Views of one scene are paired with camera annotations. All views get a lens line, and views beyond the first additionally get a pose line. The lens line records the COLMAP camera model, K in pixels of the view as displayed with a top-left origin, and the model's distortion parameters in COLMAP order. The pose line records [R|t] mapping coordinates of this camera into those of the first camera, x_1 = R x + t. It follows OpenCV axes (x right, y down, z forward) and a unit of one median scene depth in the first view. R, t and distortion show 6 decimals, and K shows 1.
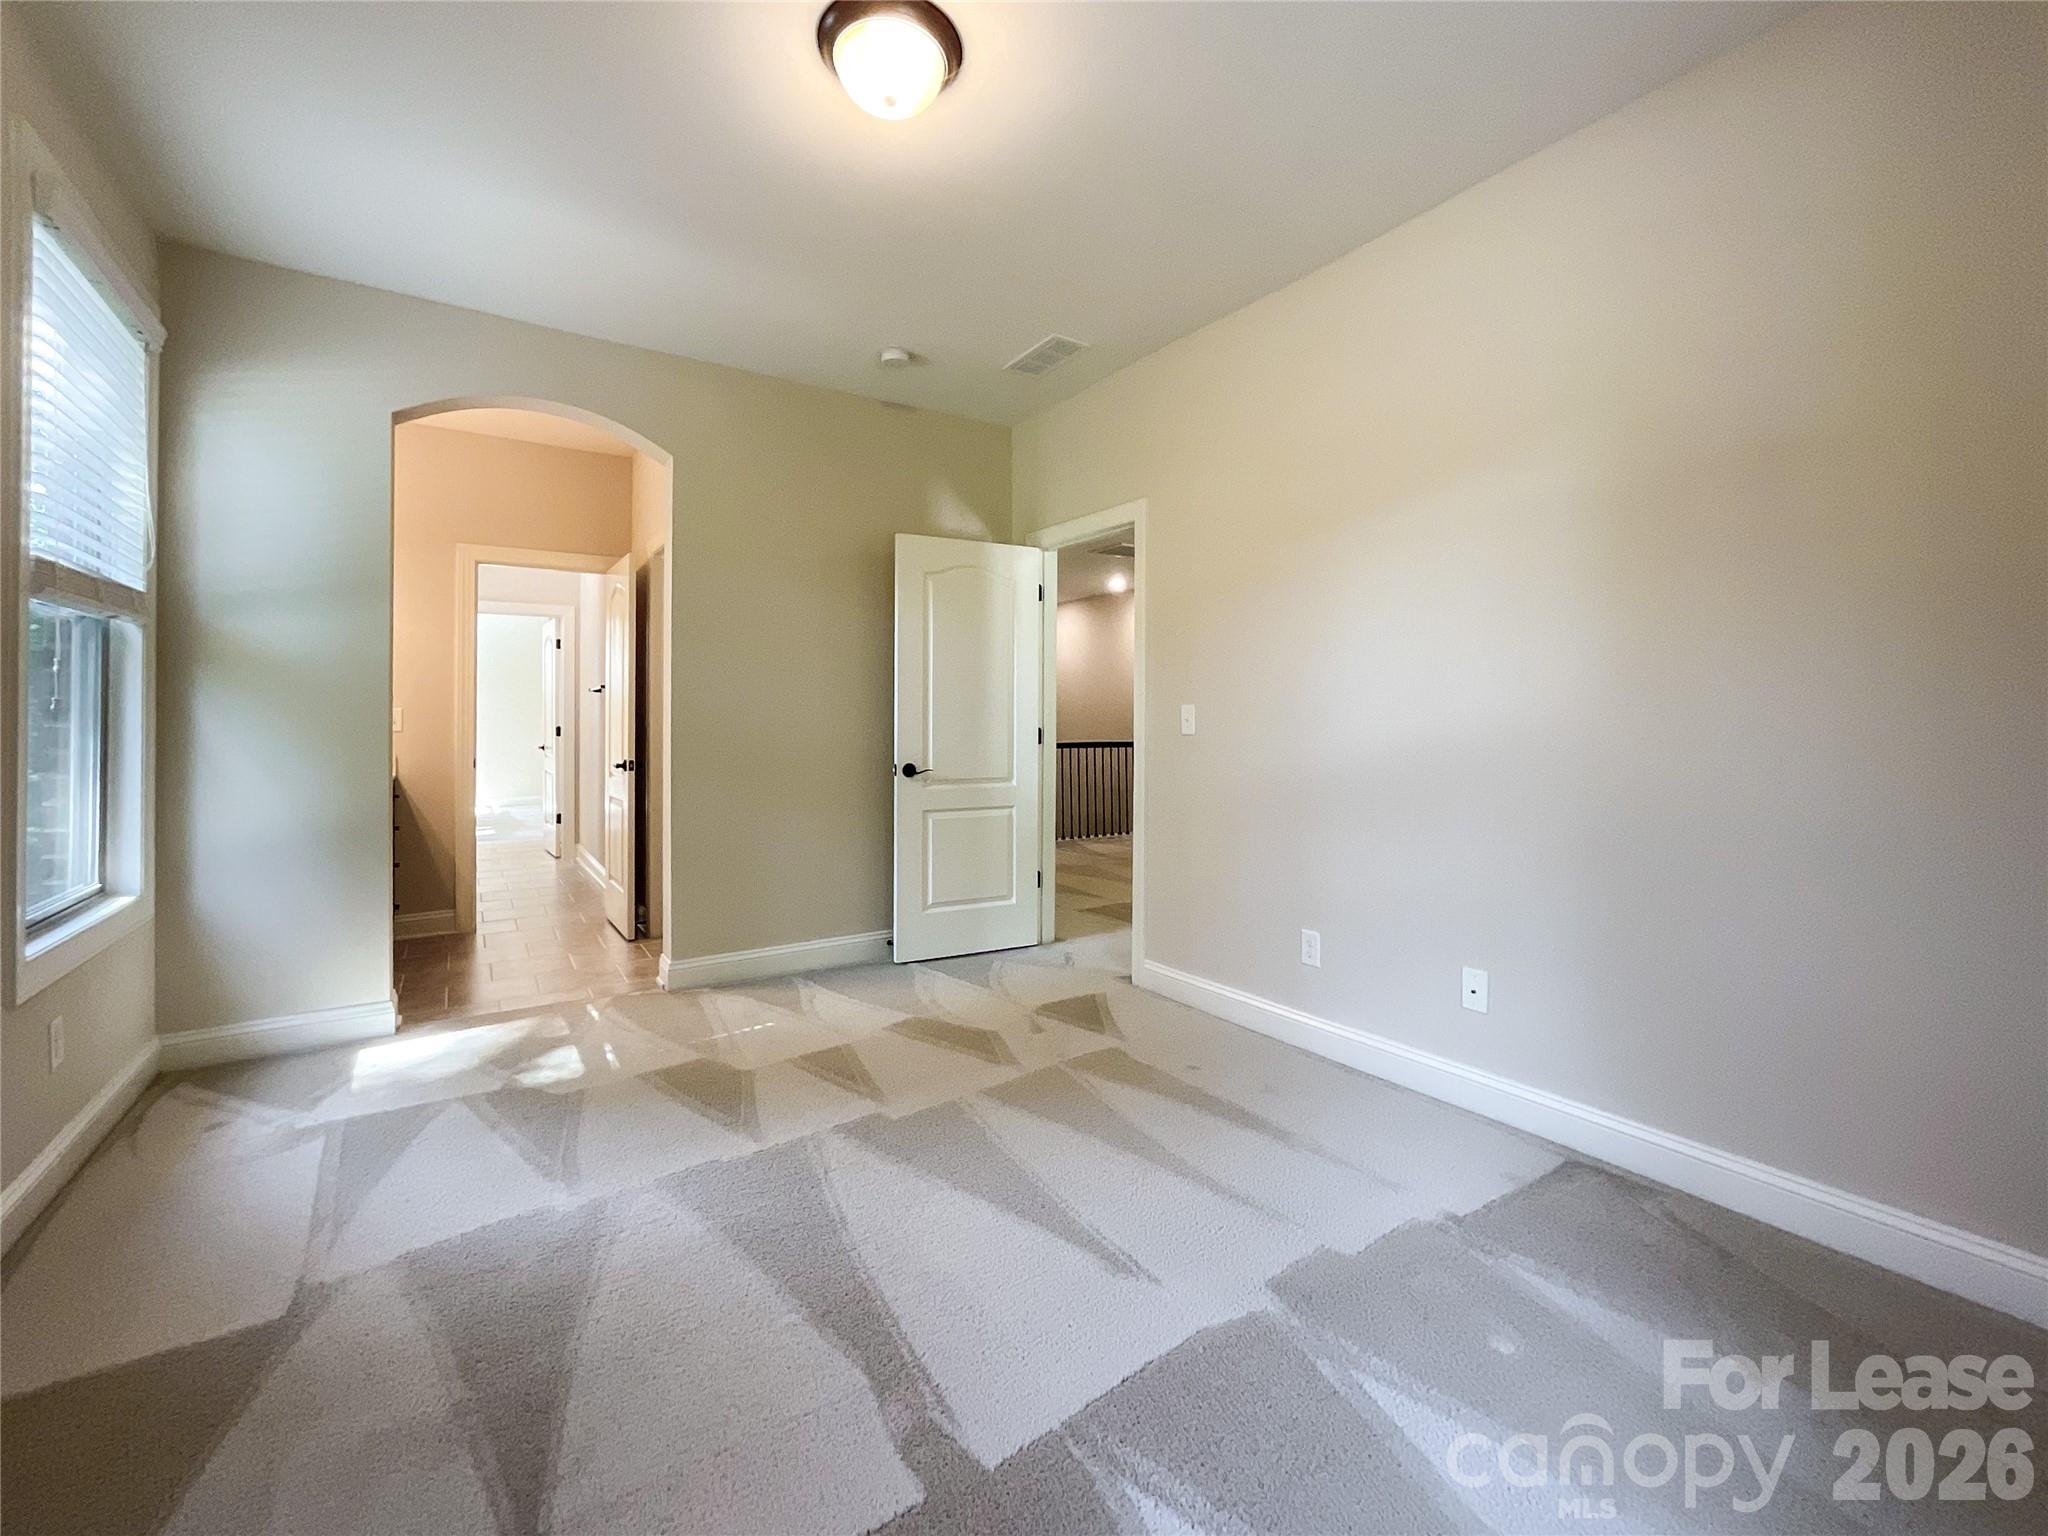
lens RADIAL K [[867.6, 0, 1020.9], [0, 867.6, 722.2], [0, 0, 1]] dist [-0.001158, -0.000064]
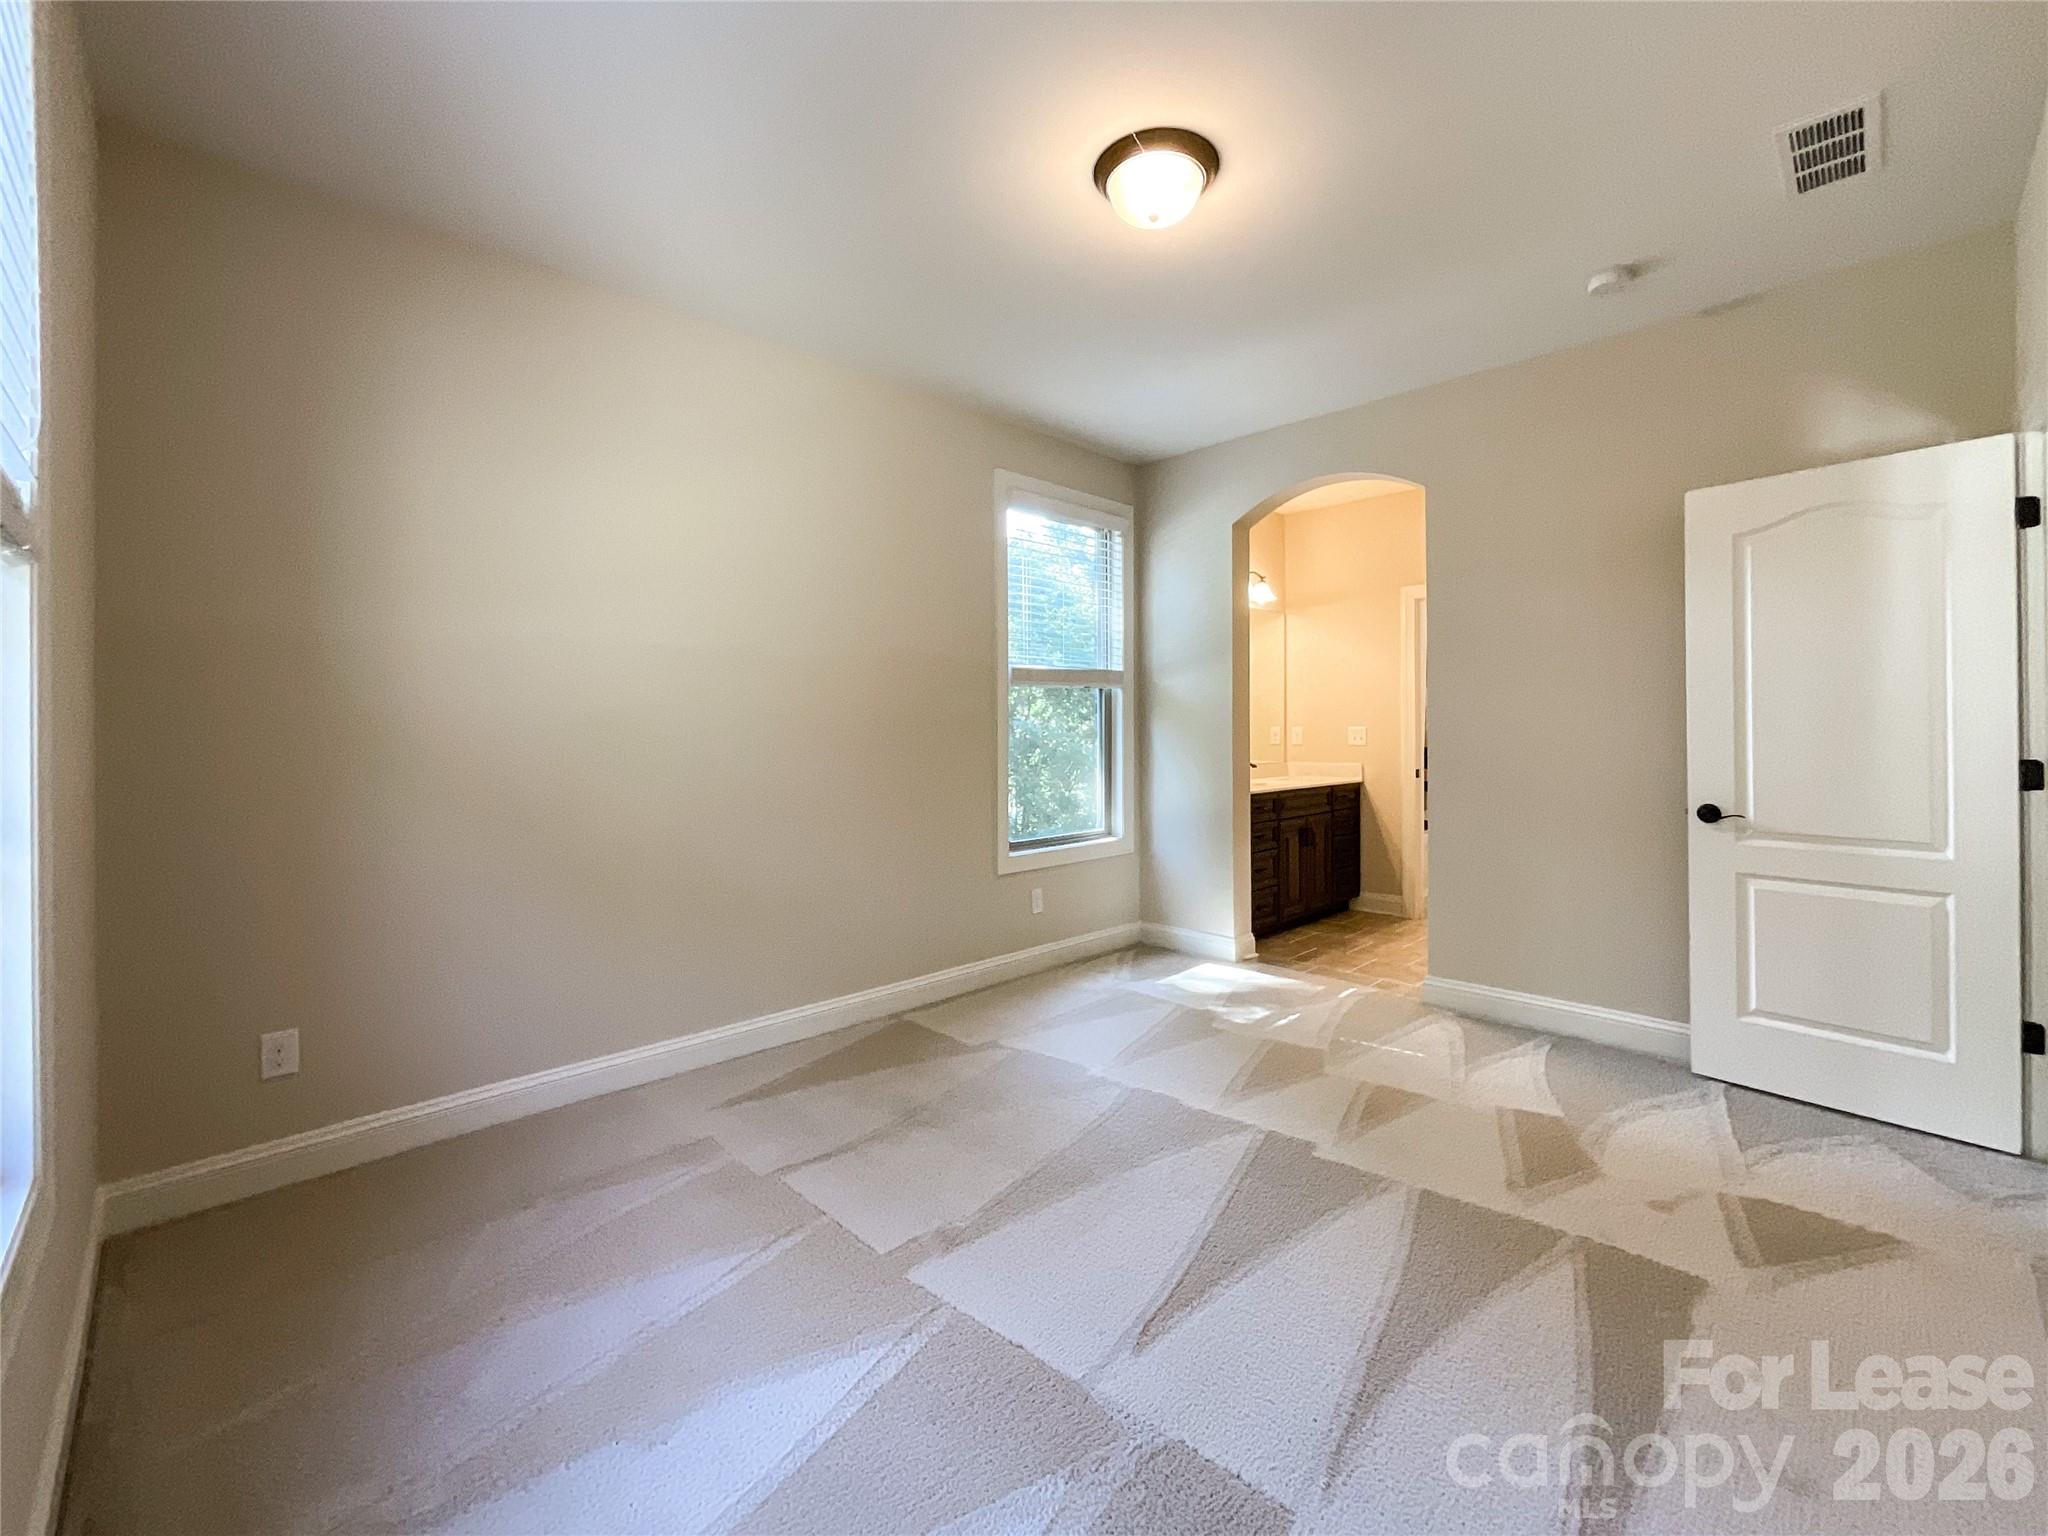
lens RADIAL K [[867.6, 0, 1020.9], [0, 867.6, 722.2], [0, 0, 1]] dist [-0.001158, -0.000064]
pose [[0.195570, -0.007520, -0.980661, 0.598604], [0.006966, 0.999956, -0.006279, -0.025284], [0.980665, -0.005603, 0.195613, 0.379810]]
